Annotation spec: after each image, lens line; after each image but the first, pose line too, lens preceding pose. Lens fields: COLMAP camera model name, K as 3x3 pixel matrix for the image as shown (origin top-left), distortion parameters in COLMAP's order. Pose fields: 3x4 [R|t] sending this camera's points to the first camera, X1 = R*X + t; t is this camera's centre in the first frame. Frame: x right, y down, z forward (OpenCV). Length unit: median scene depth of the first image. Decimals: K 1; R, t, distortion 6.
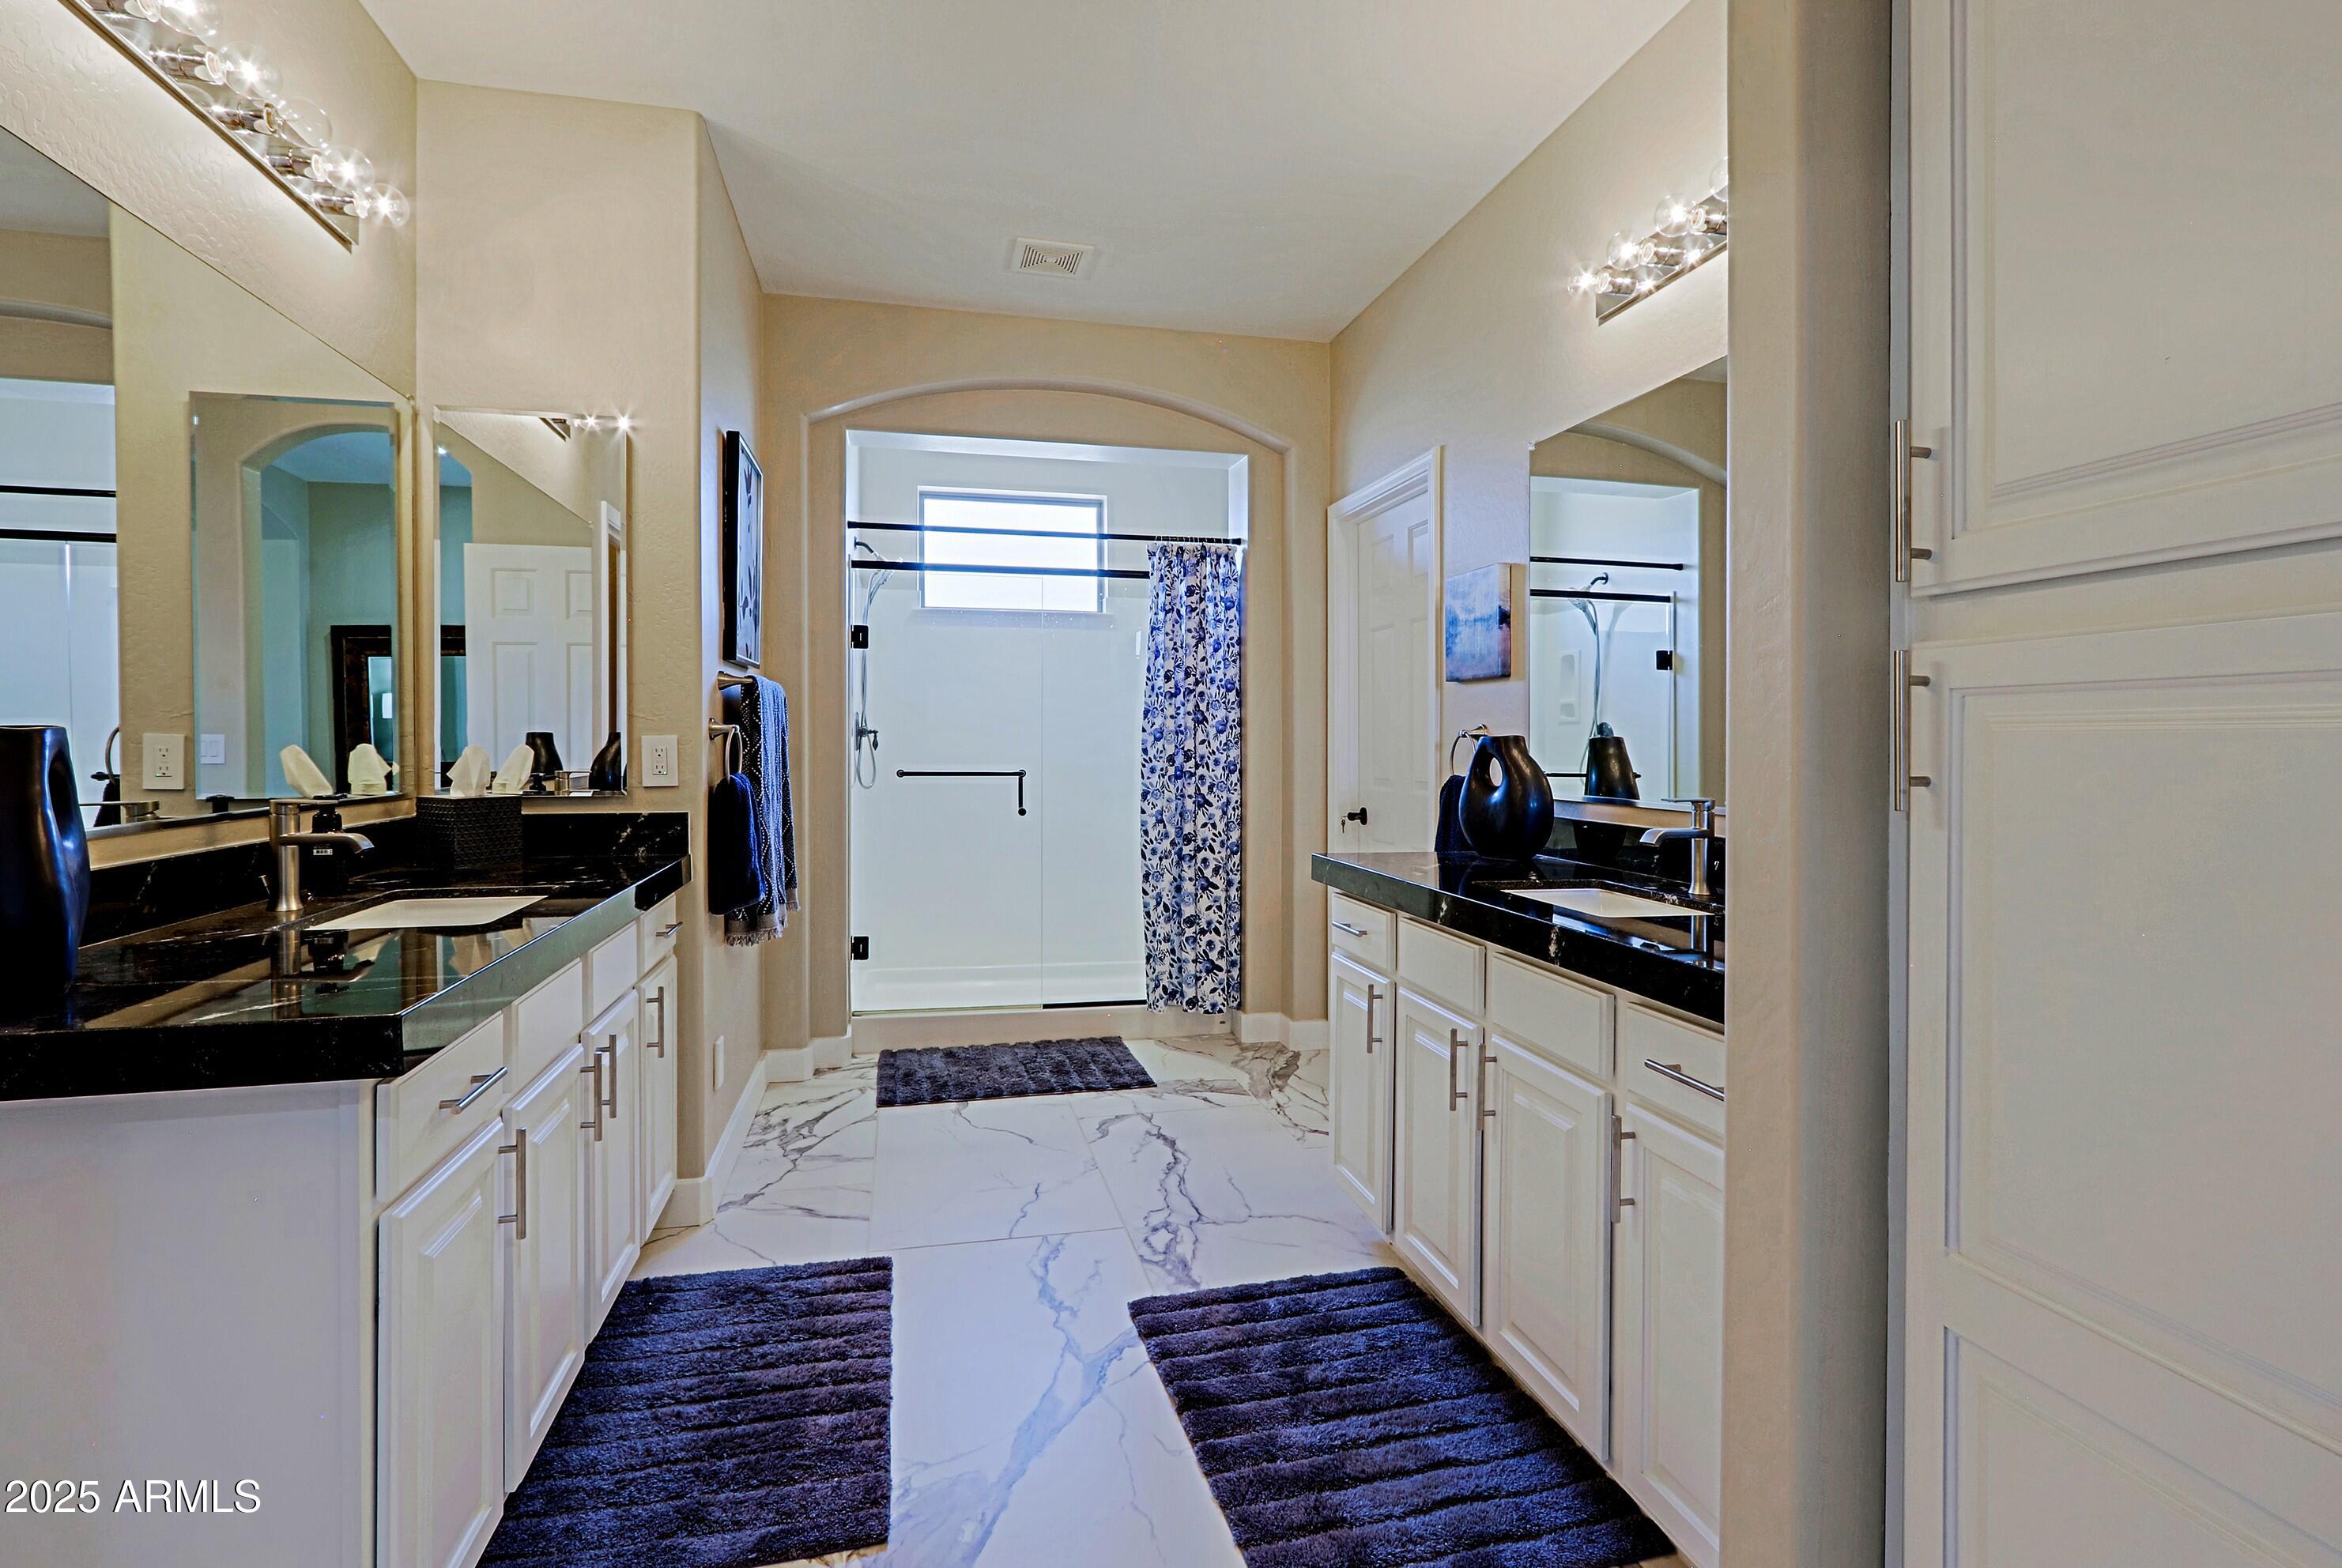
lens RADIAL K [[1090.2, 0, 1175.9], [0, 1090.2, 771.8], [0, 0, 1]] dist [0.001204, 0.000485]
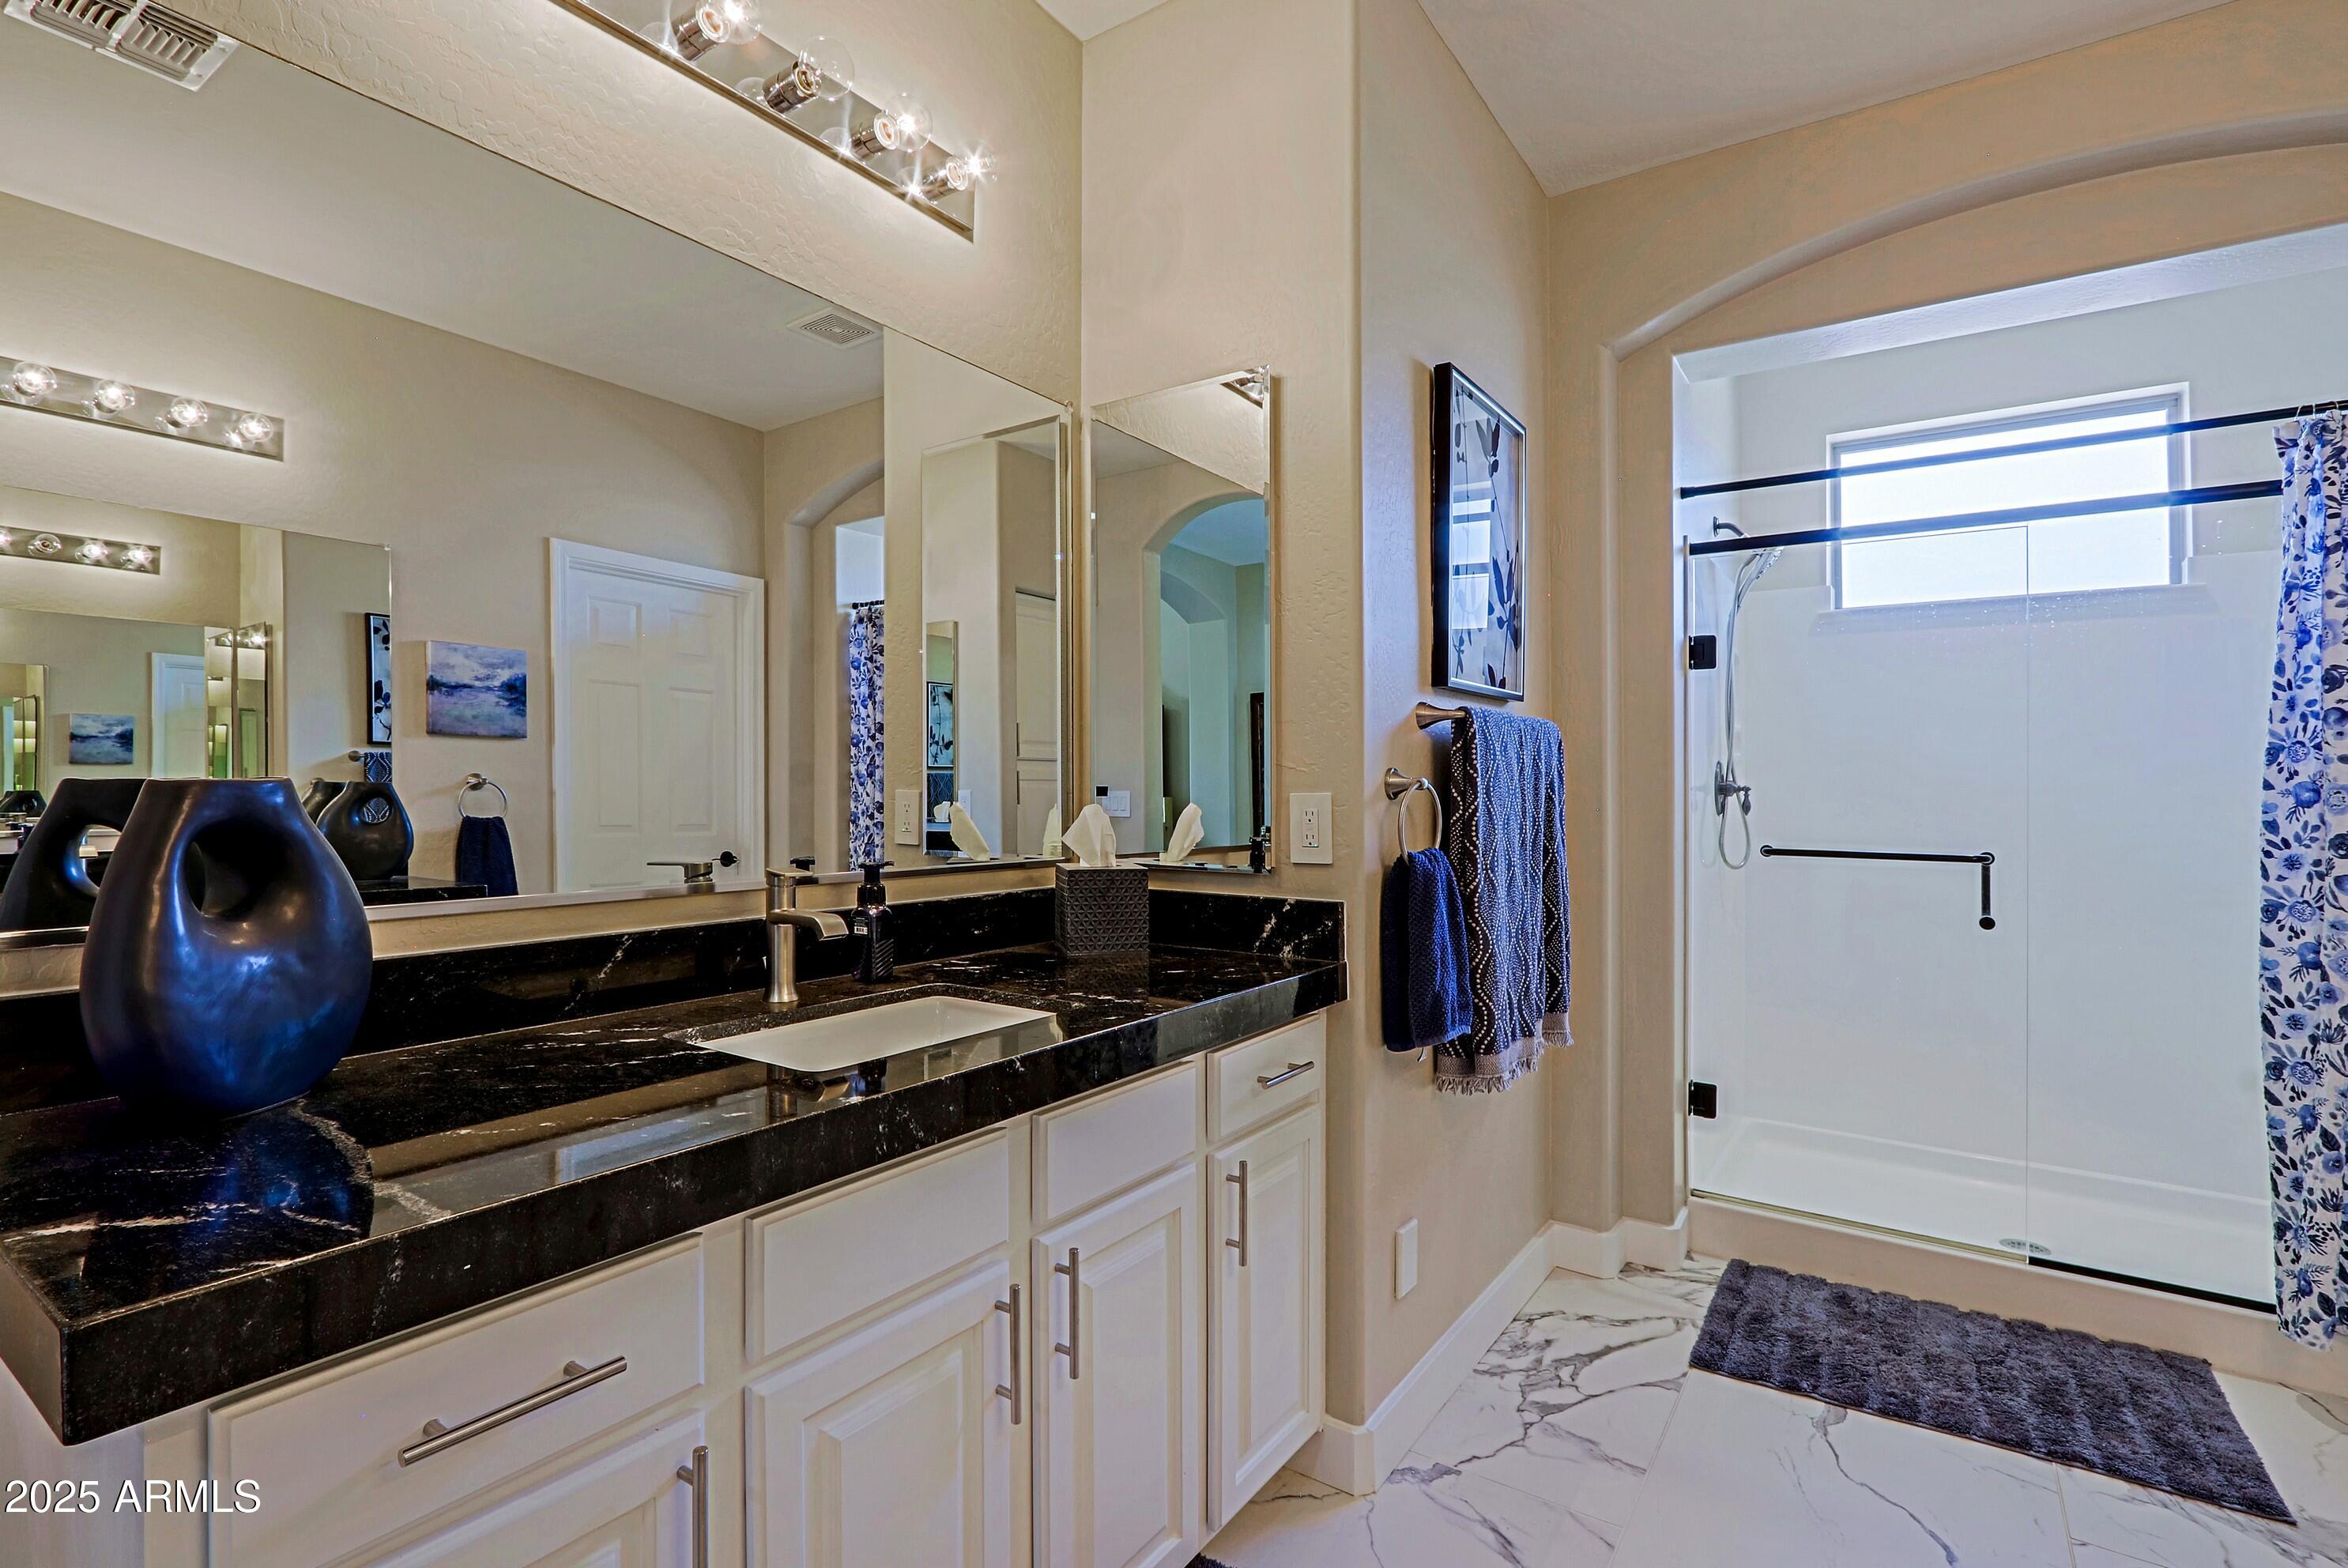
lens RADIAL K [[1095.4, 0, 1216.6], [0, 1095.4, 786.1], [0, 0, 1]] dist [-0.004595, -0.000005]
pose [[0.680334, -0.002441, -0.732899, 0.012153], [-0.027267, 0.999218, -0.028640, -0.010812], [0.732395, 0.039468, 0.679735, 0.318901]]
